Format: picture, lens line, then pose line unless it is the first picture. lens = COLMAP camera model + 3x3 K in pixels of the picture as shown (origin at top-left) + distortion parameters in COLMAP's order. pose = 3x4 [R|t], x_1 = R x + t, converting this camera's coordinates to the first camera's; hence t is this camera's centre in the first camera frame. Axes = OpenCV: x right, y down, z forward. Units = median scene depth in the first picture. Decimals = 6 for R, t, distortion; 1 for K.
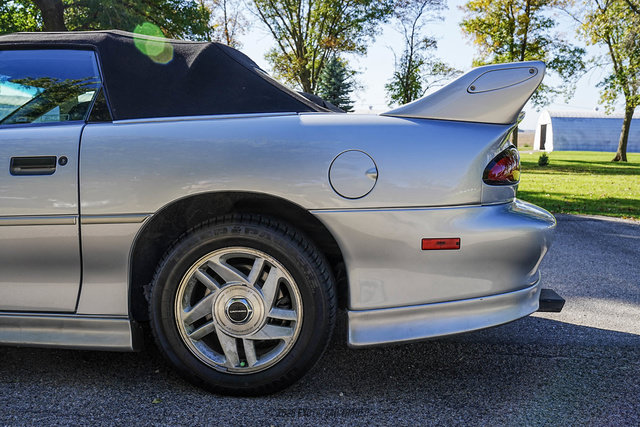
lens RADIAL K [[686.5, 0, 353.6], [0, 686.5, 235.6], [0, 0, 1]] dist [-0.000721, 0.011410]
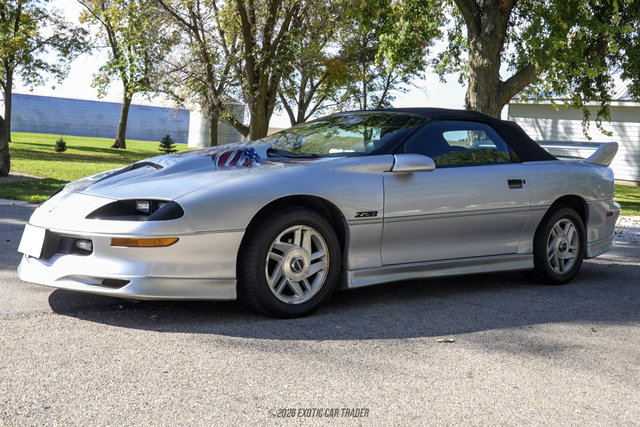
lens RADIAL K [[791.0, 0, 372.1], [0, 791.0, 212.7], [0, 0, 1]] dist [-0.004936, 0.023890]
pose [[0.676709, -0.032727, 0.735523, -0.210121], [0.045295, 0.998970, 0.002775, -0.003223], [-0.734856, 0.031438, 0.677494, -0.026845]]
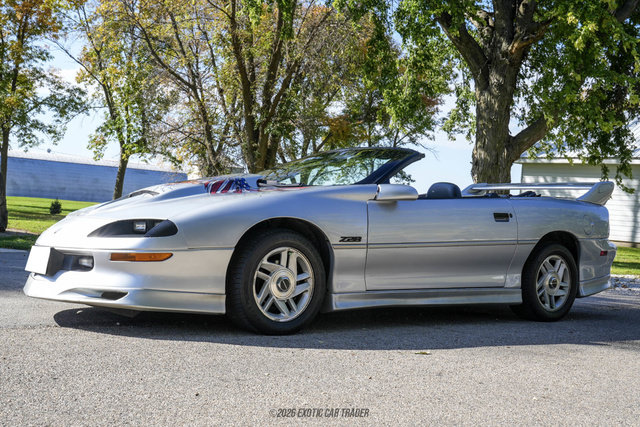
lens RADIAL K [[848.4, 0, 320.8], [0, 848.4, 255.5], [0, 0, 1]] dist [0.022527, 0.054751]
pose [[0.726710, -0.003055, 0.686938, -0.221153], [0.039468, 0.998524, -0.037311, 0.007725], [-0.685810, 0.054226, 0.725758, -0.043623]]
